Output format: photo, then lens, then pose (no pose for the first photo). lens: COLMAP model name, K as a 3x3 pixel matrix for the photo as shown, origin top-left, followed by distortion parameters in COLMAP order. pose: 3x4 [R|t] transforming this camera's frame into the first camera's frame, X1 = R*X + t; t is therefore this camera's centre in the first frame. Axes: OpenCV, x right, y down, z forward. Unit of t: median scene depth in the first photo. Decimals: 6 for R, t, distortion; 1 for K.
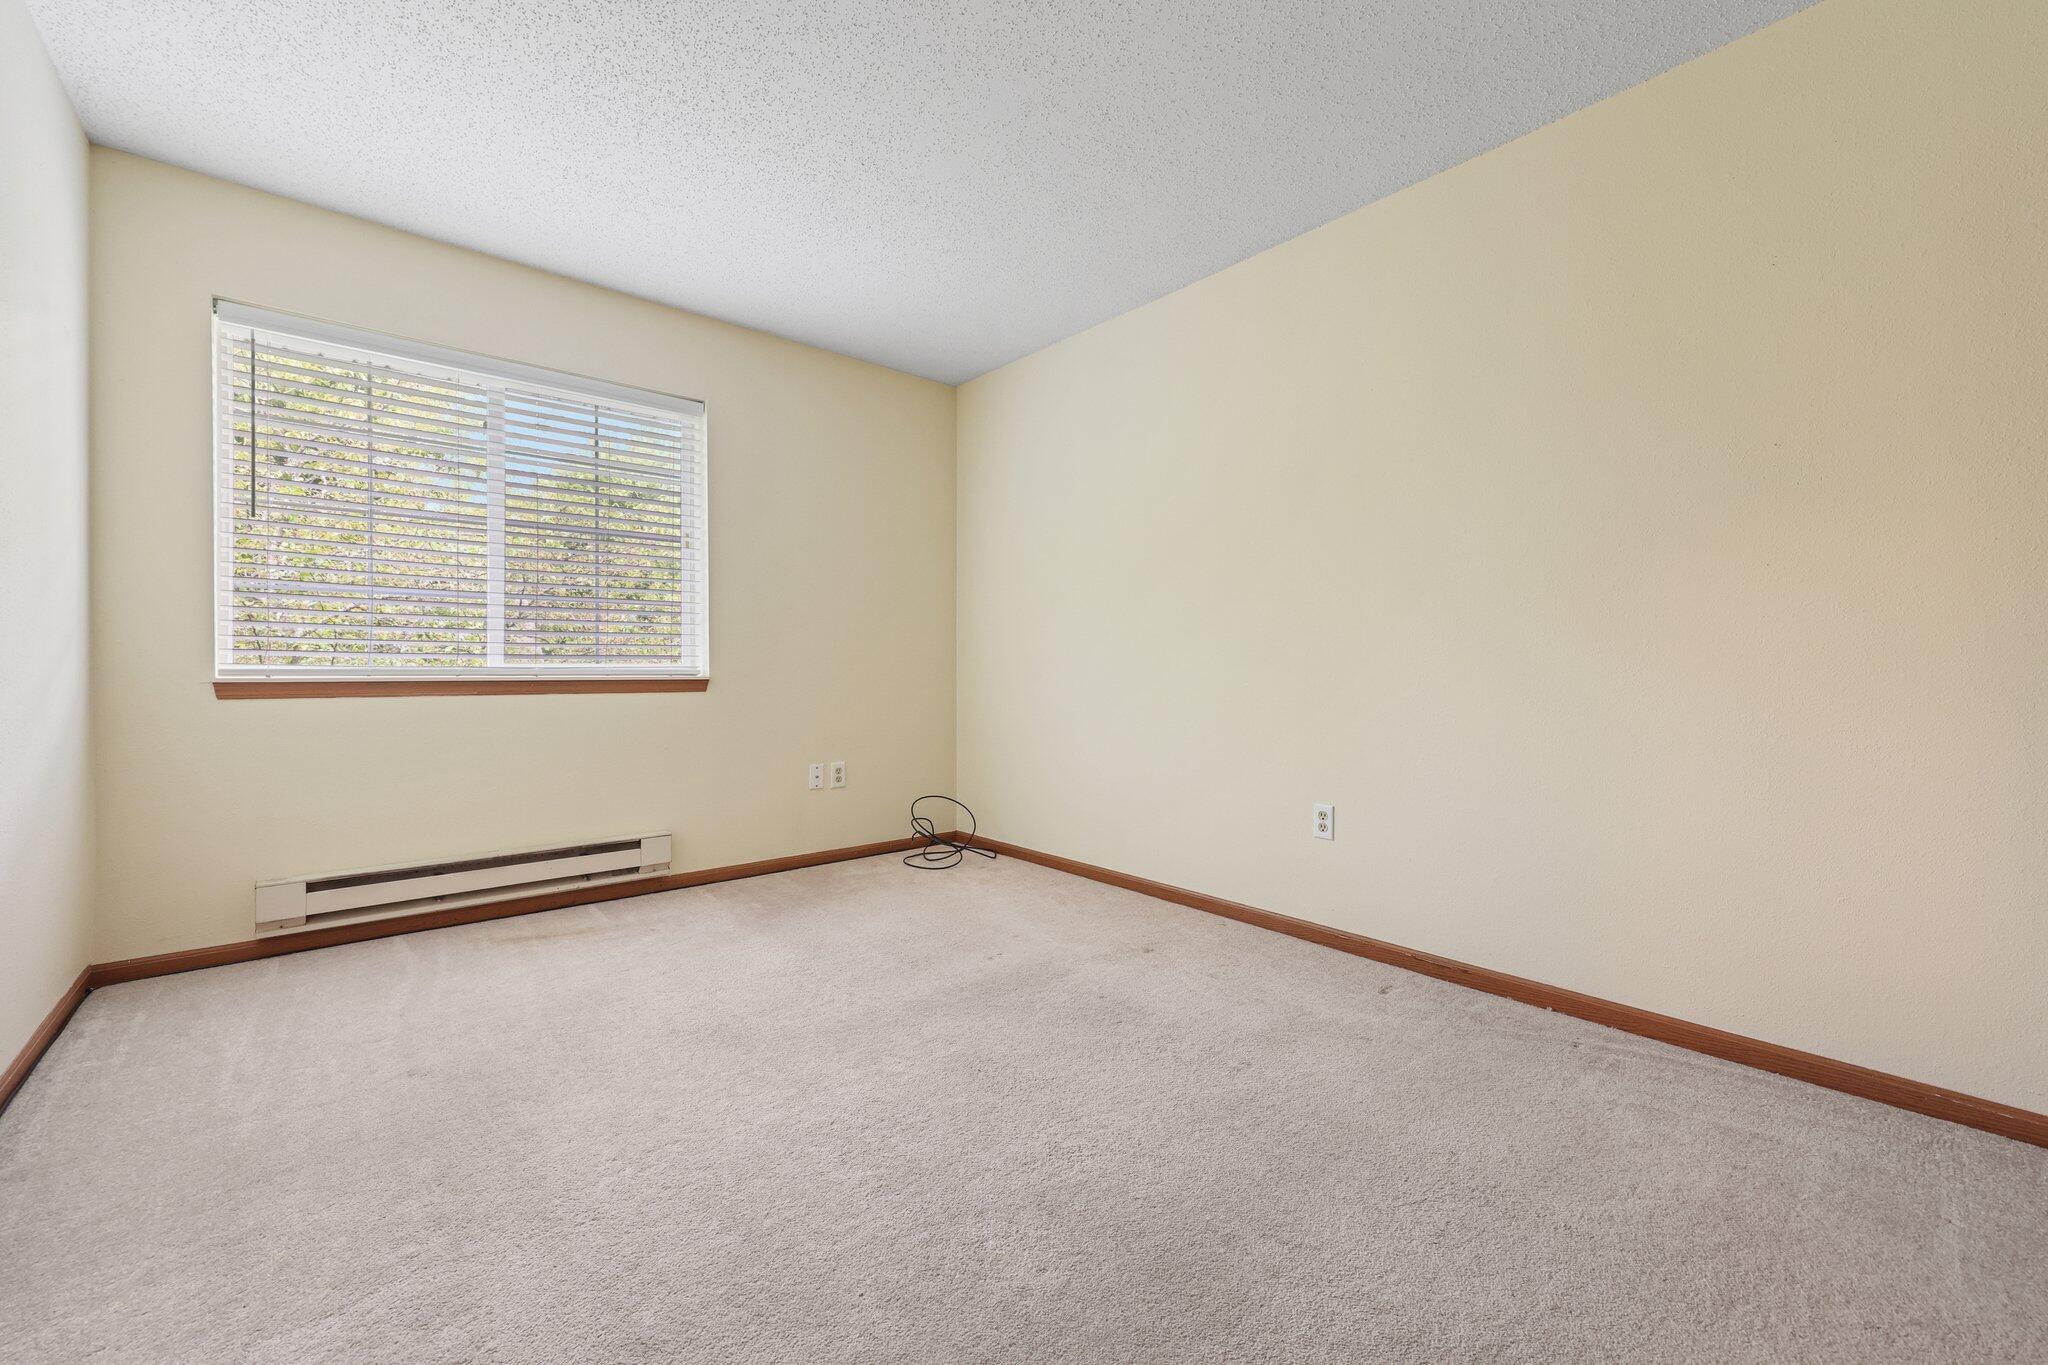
lens RADIAL K [[843.3, 0, 1024.2], [0, 843.3, 673.1], [0, 0, 1]] dist [0.001651, 0.000265]
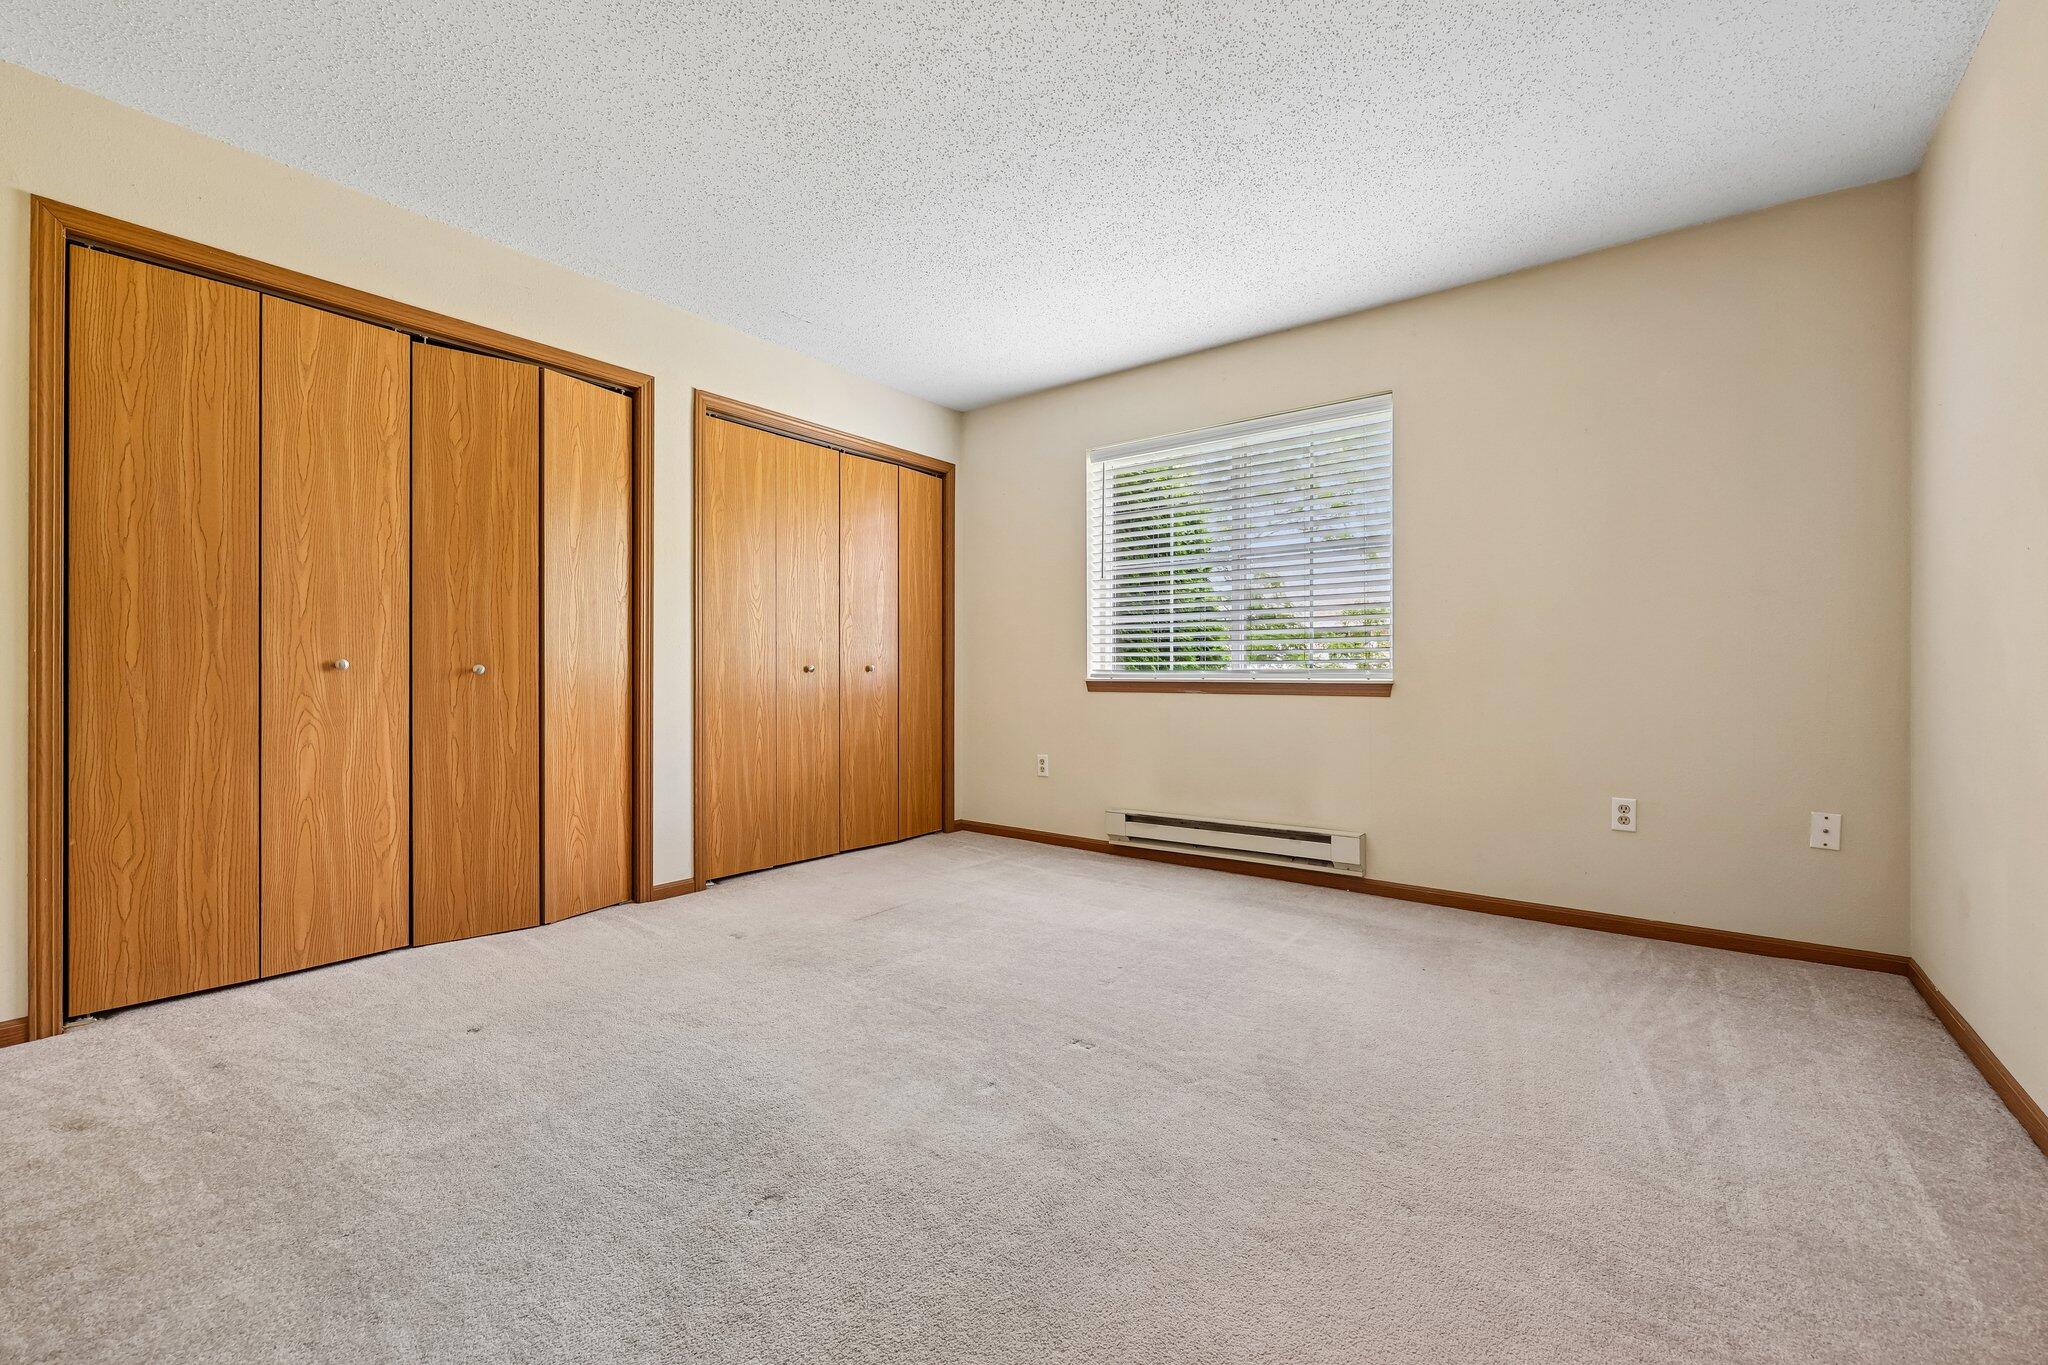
lens RADIAL K [[843.3, 0, 1024.2], [0, 843.3, 673.1], [0, 0, 1]] dist [0.001651, 0.000265]
pose [[0.206221, 0.001962, -0.978504, 0.495822], [-0.001878, 0.999997, 0.001610, -0.005994], [0.978504, 0.001505, 0.206224, 0.410394]]
